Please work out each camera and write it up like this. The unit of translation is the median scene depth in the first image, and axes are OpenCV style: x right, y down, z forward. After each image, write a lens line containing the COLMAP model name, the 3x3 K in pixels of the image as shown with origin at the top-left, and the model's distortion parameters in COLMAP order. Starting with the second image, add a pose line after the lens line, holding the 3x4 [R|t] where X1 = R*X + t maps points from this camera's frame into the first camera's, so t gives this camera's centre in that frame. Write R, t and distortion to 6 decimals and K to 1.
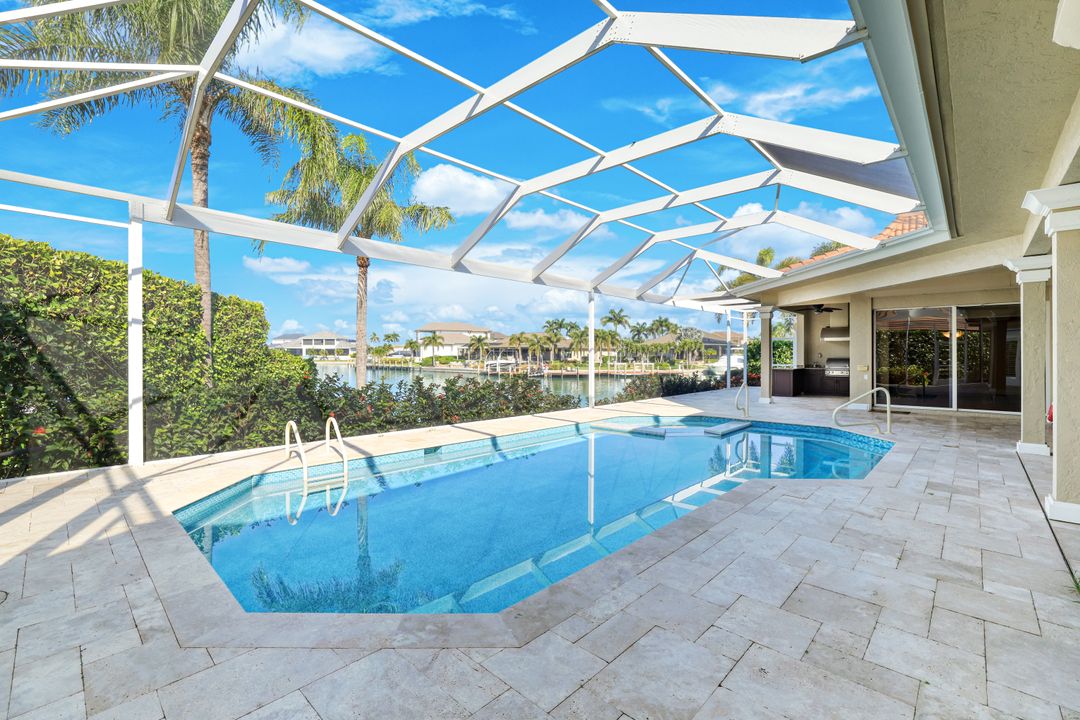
lens RADIAL K [[475.8, 0, 534.3], [0, 475.8, 351.6], [0, 0, 1]] dist [-0.043466, 0.016493]
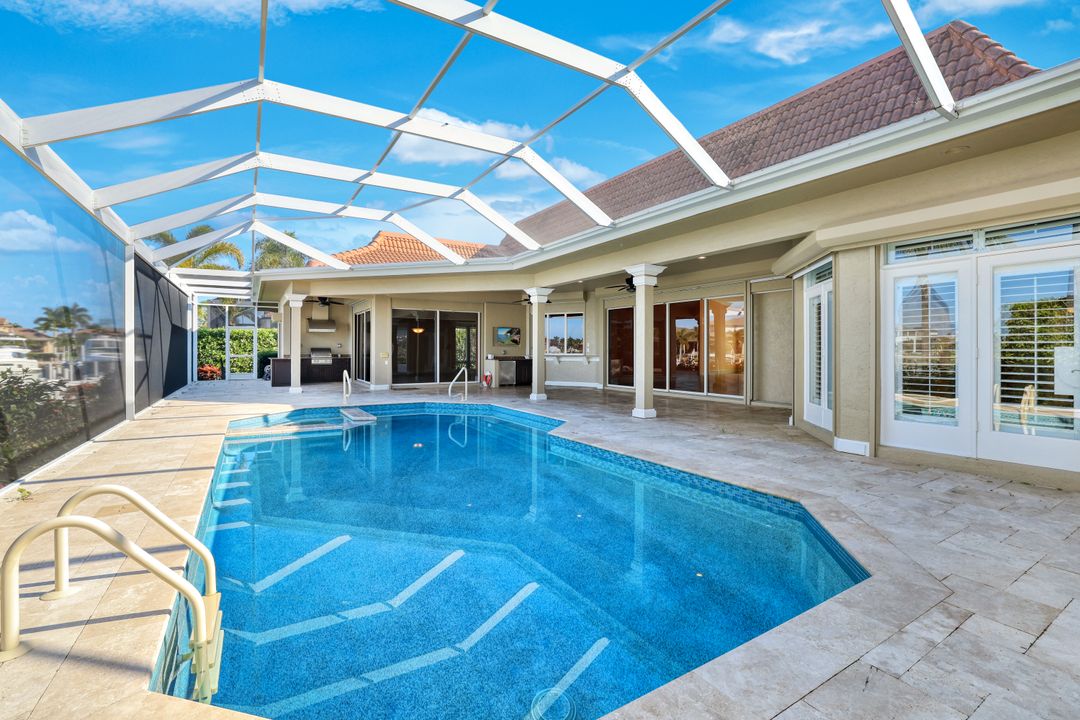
lens RADIAL K [[475.8, 0, 534.3], [0, 475.8, 351.6], [0, 0, 1]] dist [-0.043466, 0.016493]
pose [[0.255978, -0.006687, 0.966659, -1.635168], [-0.006117, 0.999945, 0.008537, 0.055905], [-0.966663, -0.008098, 0.255923, 1.331130]]
